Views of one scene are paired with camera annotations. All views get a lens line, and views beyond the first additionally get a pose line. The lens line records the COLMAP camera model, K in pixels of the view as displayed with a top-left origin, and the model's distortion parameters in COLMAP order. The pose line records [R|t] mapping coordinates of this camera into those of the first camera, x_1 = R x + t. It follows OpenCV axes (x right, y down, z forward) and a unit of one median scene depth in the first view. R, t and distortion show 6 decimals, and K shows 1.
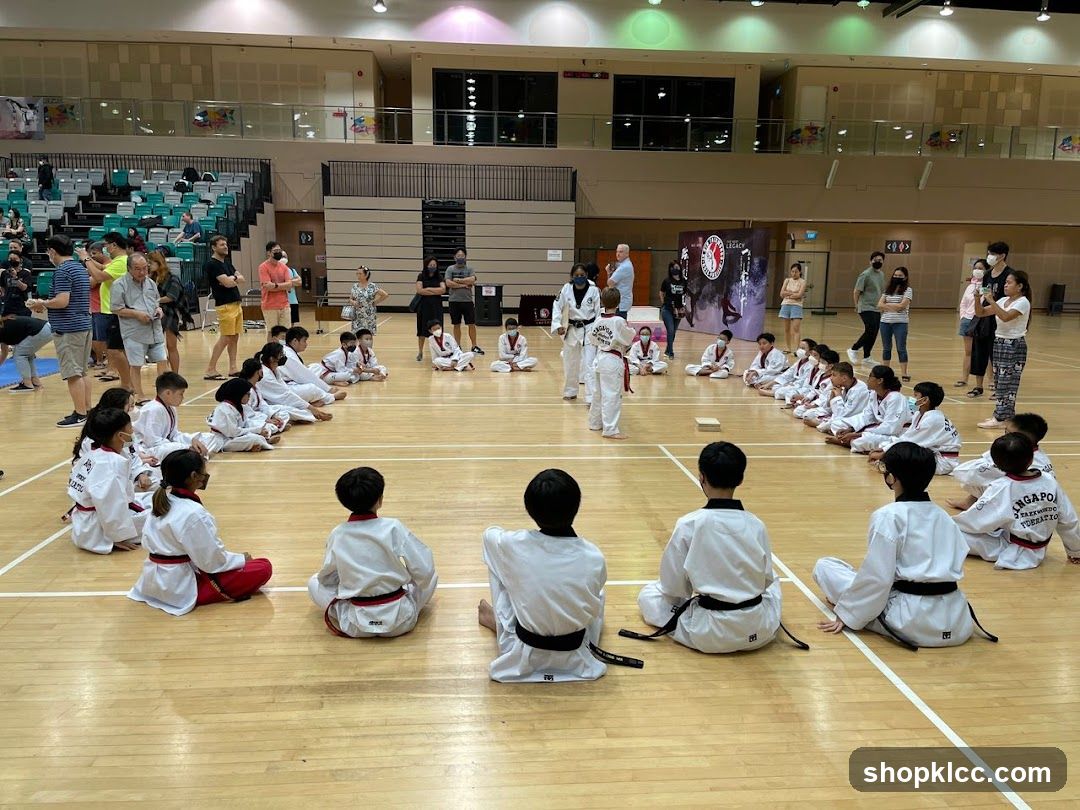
lens RADIAL K [[813.8, 0, 540.3], [0, 813.8, 404.0], [0, 0, 1]] dist [-0.010682, 0.000391]
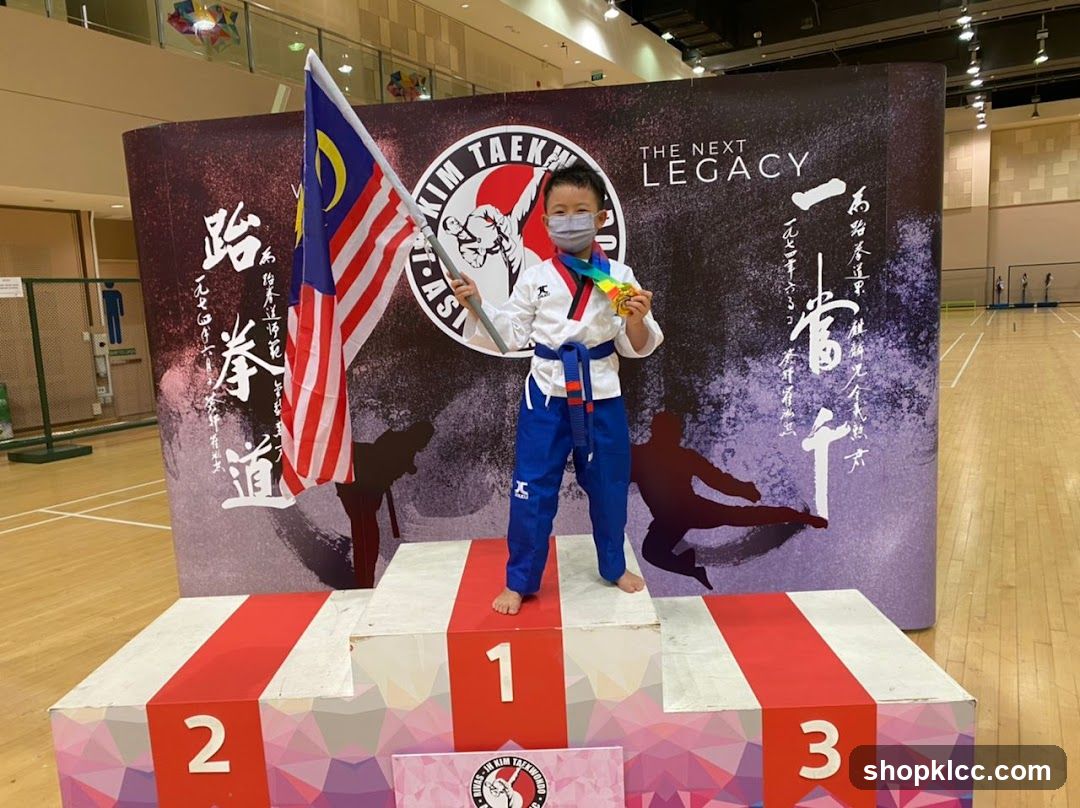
lens RADIAL K [[828.5, 0, 524.7], [0, 828.5, 406.7], [0, 0, 1]] dist [0.003064, -0.020172]
pose [[0.562446, -0.138347, 0.815178, 0.042721], [0.197005, 0.979932, 0.030380, -0.143171], [-0.803021, 0.143507, 0.578414, 0.861192]]
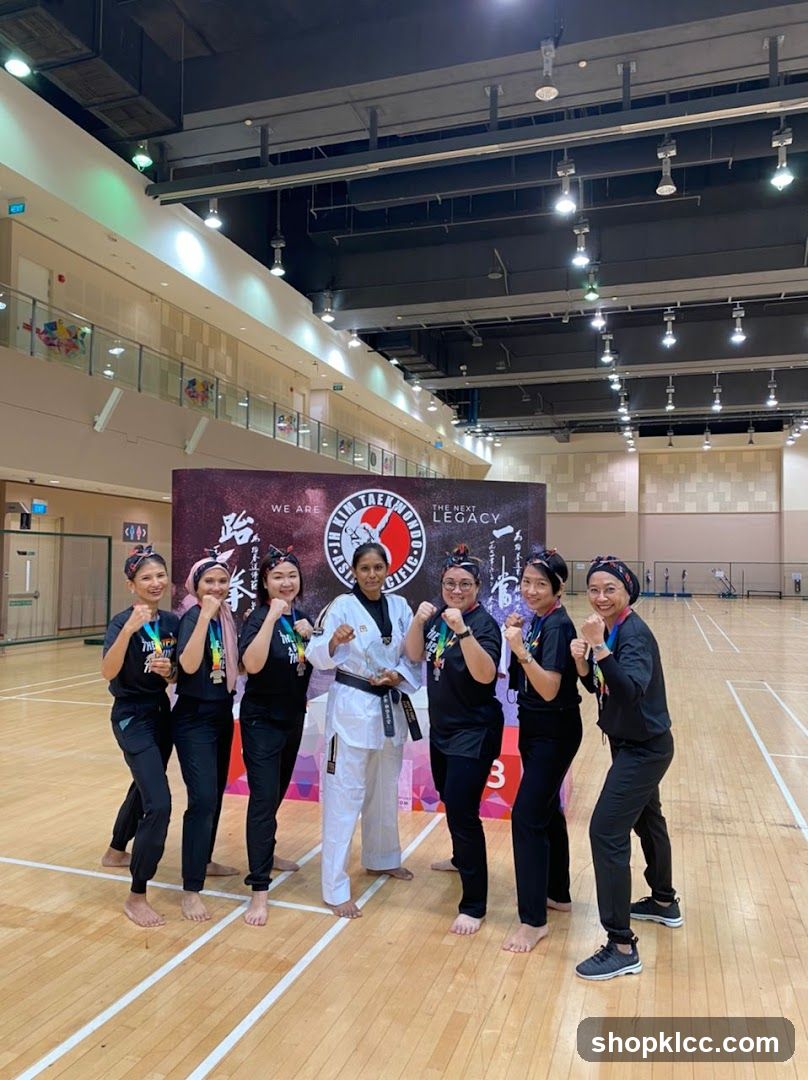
lens RADIAL K [[828.5, 0, 400.1], [0, 828.5, 543.0], [0, 0, 1]] dist [0.003064, -0.020172]
pose [[0.376206, 0.025775, 0.926177, -0.170968], [0.148104, 0.985087, -0.087573, -0.136047], [-0.914622, 0.170116, 0.366779, 0.806875]]
